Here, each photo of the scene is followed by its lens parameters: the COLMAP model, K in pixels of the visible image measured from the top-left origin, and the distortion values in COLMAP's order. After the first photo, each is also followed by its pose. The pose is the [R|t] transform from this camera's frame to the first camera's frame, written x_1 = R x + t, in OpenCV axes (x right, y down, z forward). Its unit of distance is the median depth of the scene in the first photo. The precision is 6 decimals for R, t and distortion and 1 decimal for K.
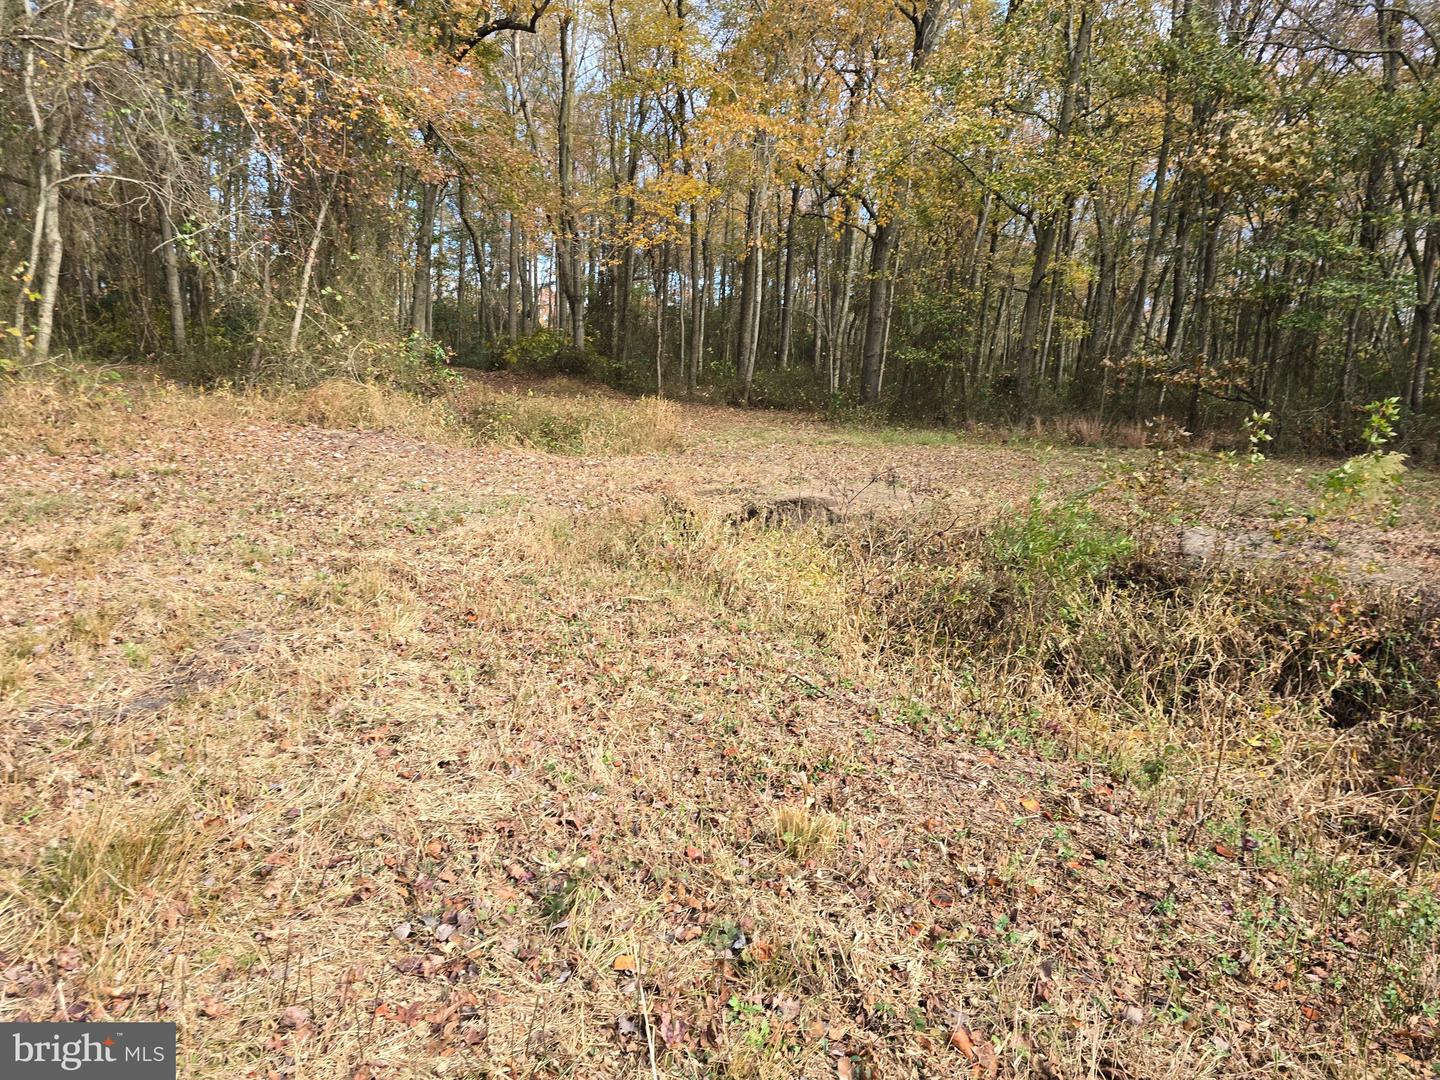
lens RADIAL K [[898.0, 0, 679.6], [0, 898.0, 541.6], [0, 0, 1]] dist [0.117449, -0.160248]
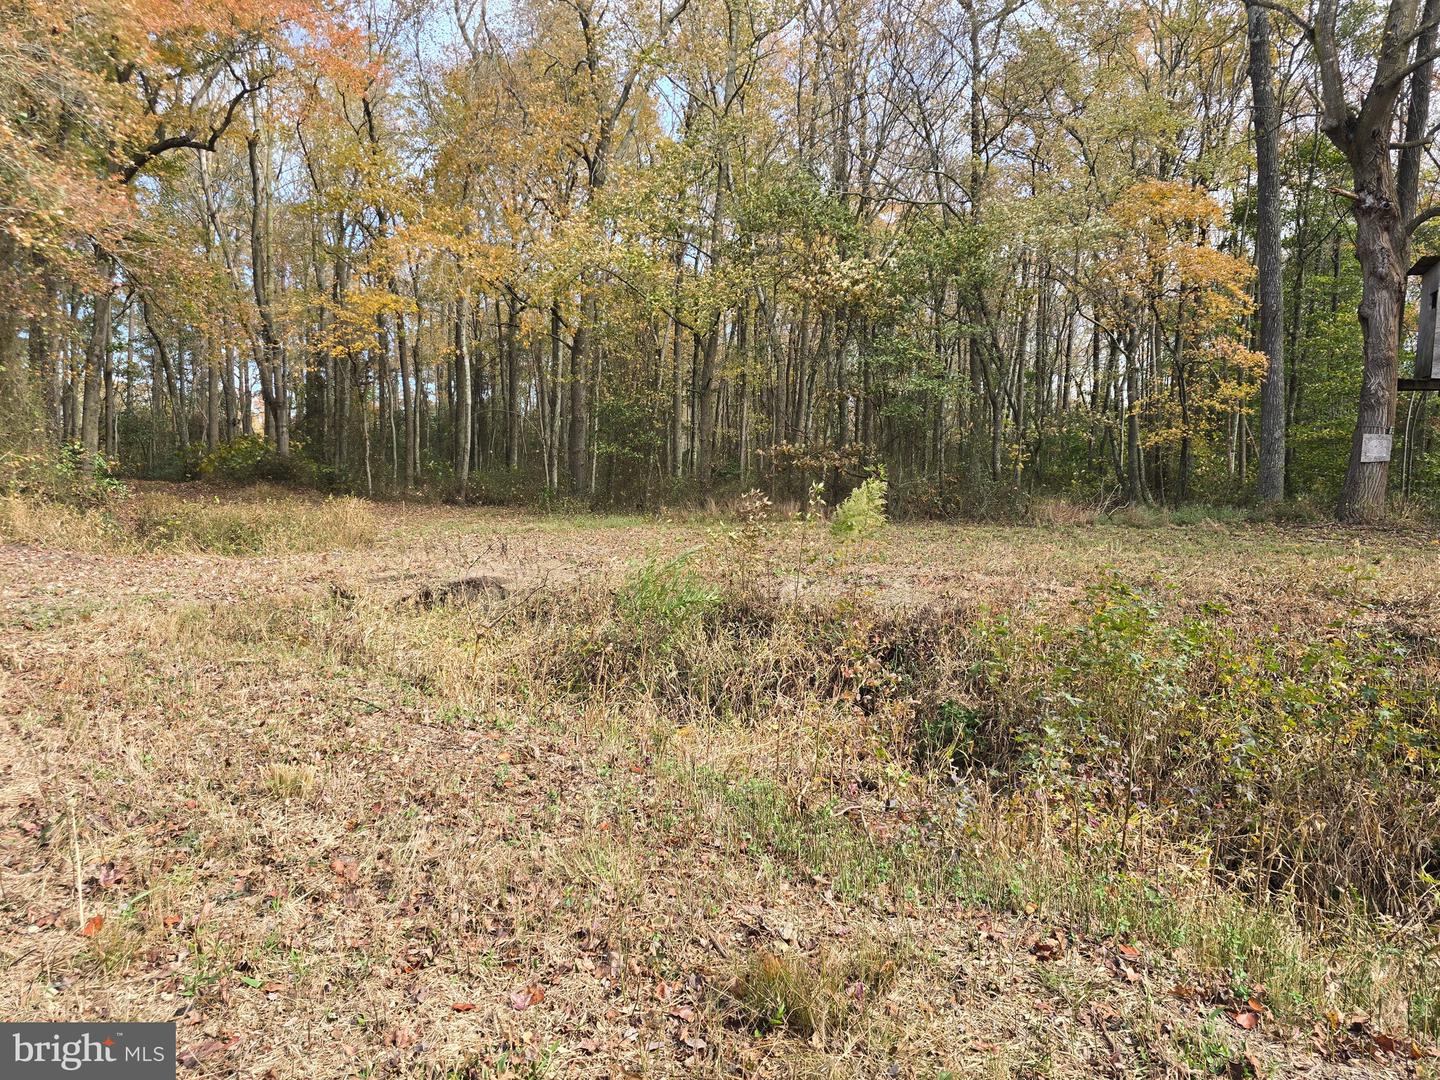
lens RADIAL K [[898.0, 0, 679.6], [0, 898.0, 541.6], [0, 0, 1]] dist [0.117449, -0.160248]
pose [[0.961320, -0.064712, 0.267723, 0.059049], [0.093010, 0.991181, -0.094393, 0.023960], [-0.259254, 0.115643, 0.958861, -0.085708]]
